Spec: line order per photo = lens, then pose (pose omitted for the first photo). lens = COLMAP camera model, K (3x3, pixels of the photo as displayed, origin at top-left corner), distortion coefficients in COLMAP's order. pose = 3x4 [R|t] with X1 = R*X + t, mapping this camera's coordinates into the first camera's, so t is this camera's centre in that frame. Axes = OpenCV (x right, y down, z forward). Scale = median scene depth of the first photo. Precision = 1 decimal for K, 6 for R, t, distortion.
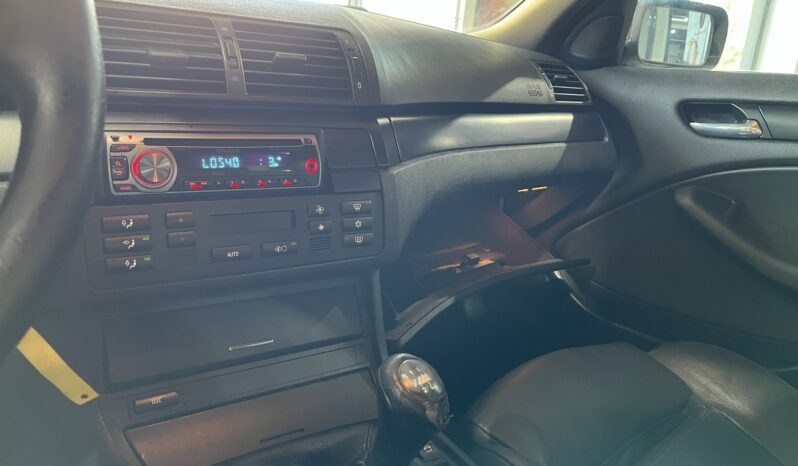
lens RADIAL K [[606.9, 0, 399.0], [0, 606.9, 233.0], [0, 0, 1]] dist [0.005602, 0.000386]
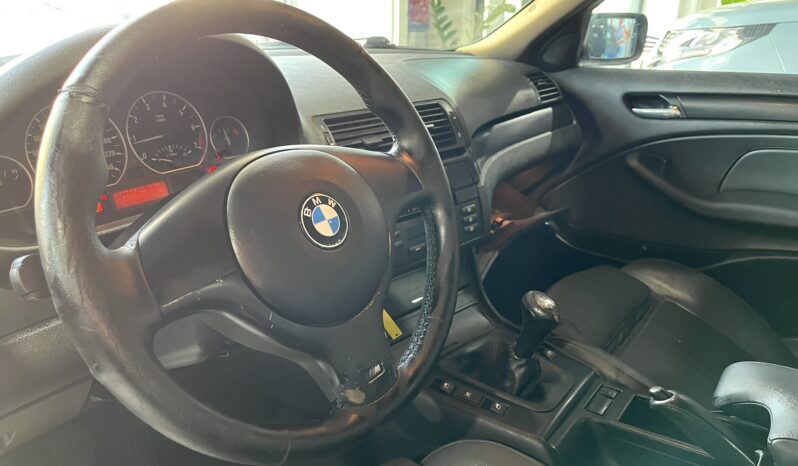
lens RADIAL K [[606.9, 0, 399.0], [0, 606.9, 233.0], [0, 0, 1]] dist [0.005602, 0.000386]
pose [[0.983582, -0.129781, 0.125395, -0.295381], [0.116820, 0.987509, 0.105729, -0.110138], [-0.137550, -0.089344, 0.986457, -0.386036]]
